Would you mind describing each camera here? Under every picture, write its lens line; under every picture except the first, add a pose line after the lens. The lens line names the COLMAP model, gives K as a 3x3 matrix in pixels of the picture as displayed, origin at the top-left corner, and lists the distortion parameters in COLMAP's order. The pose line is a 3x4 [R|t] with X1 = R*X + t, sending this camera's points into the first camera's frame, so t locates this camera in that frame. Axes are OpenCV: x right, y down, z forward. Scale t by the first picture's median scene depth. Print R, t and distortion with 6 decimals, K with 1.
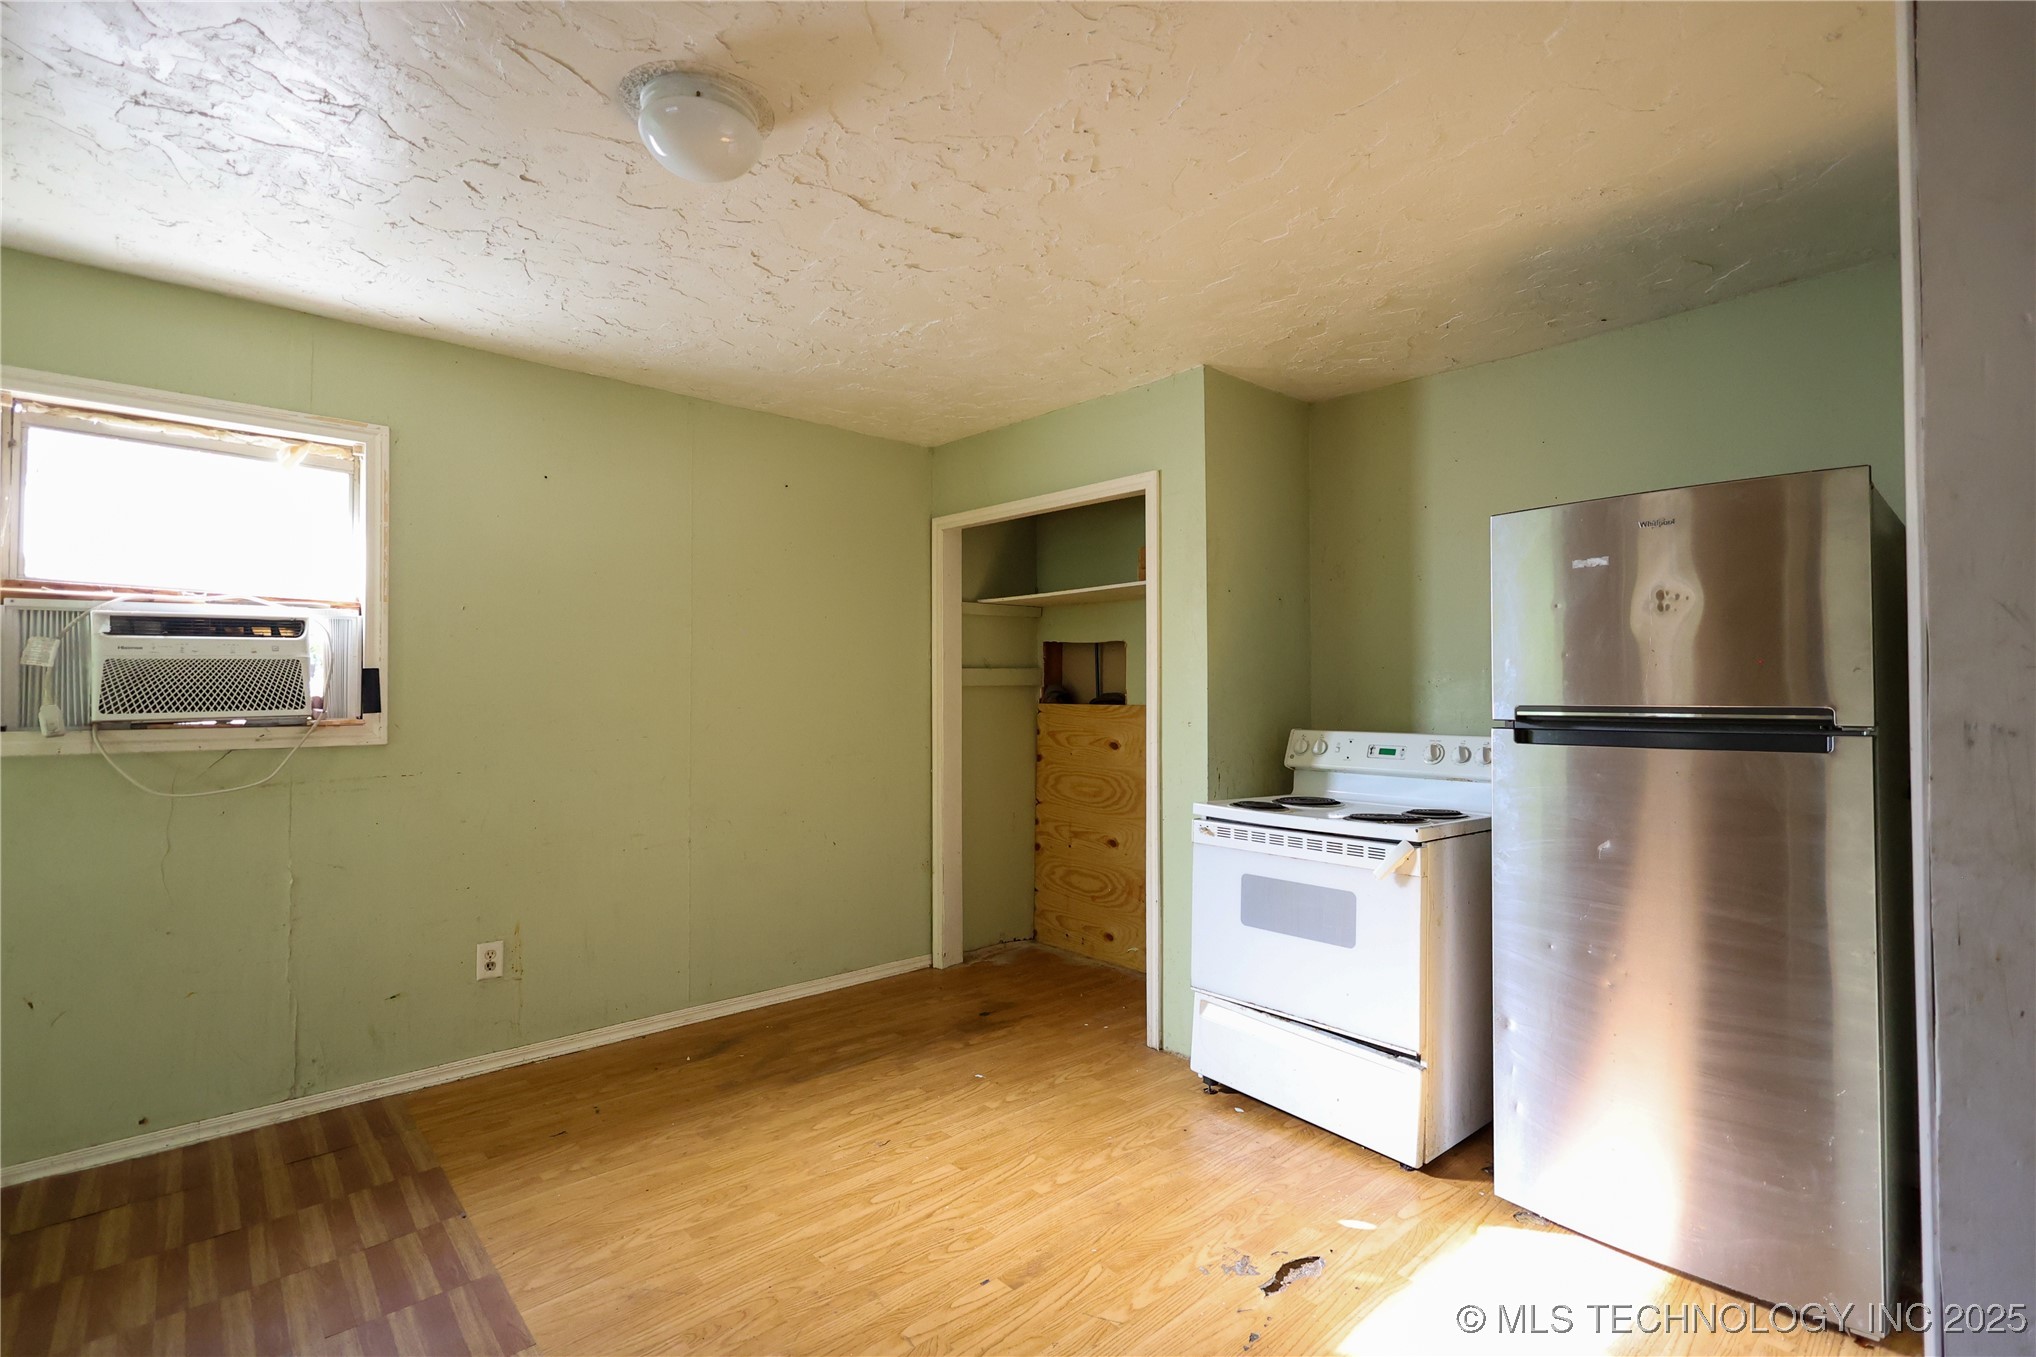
lens RADIAL K [[939.4, 0, 1021.1], [0, 939.4, 680.8], [0, 0, 1]] dist [-0.001137, -0.000855]
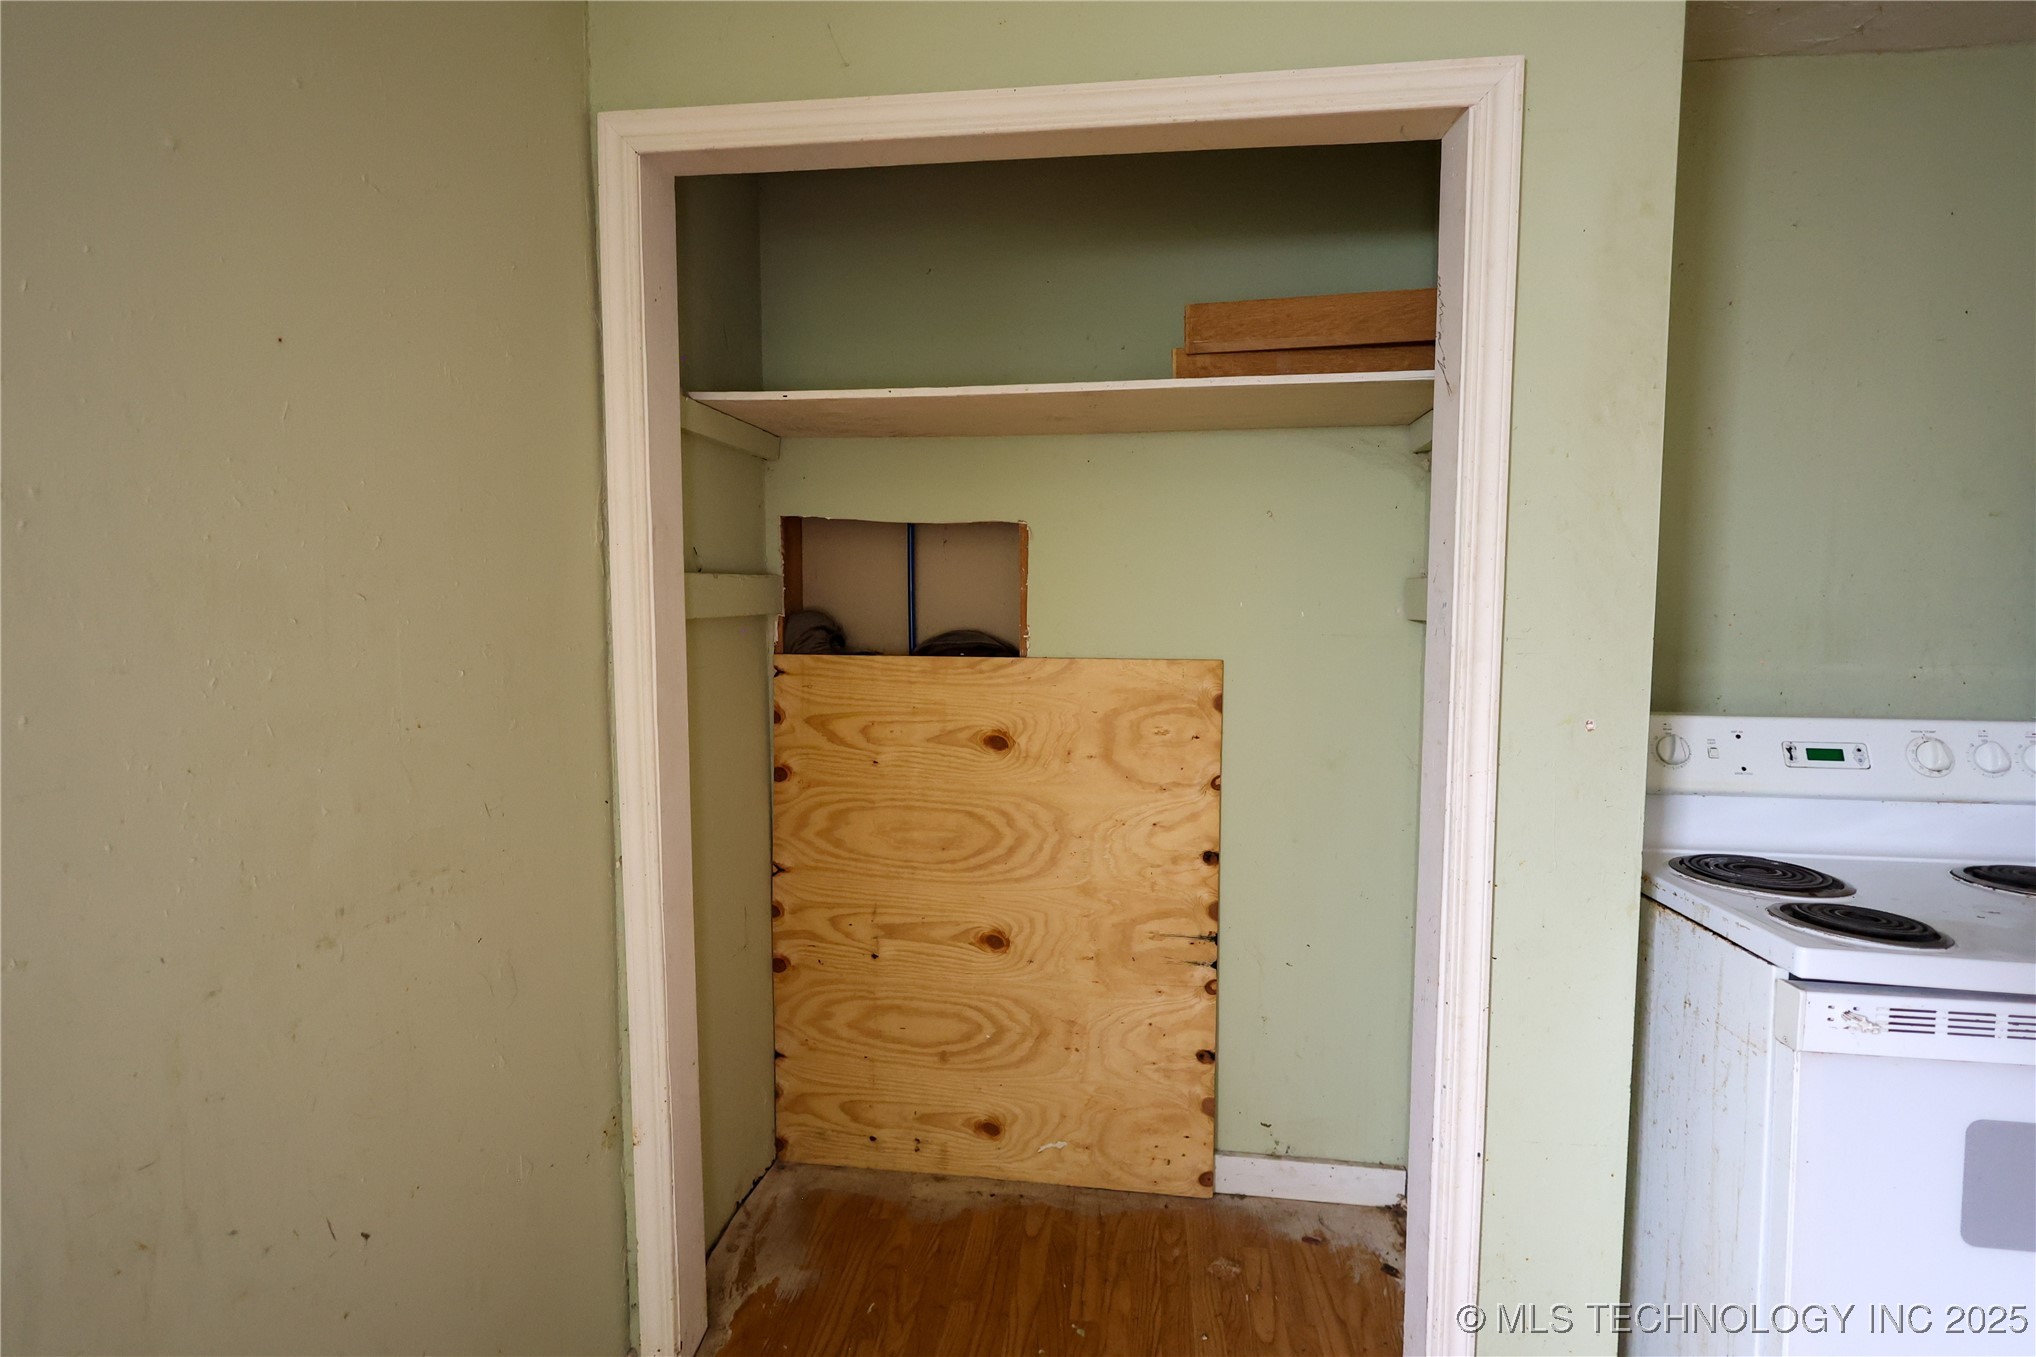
lens RADIAL K [[939.4, 0, 1008.1], [0, 939.4, 675.9], [0, 0, 1]] dist [-0.001137, -0.000855]
pose [[0.762432, -0.048271, 0.645265, -0.286630], [-0.009652, 0.996254, 0.085933, -0.008223], [-0.646996, -0.071746, 0.759110, 0.893456]]
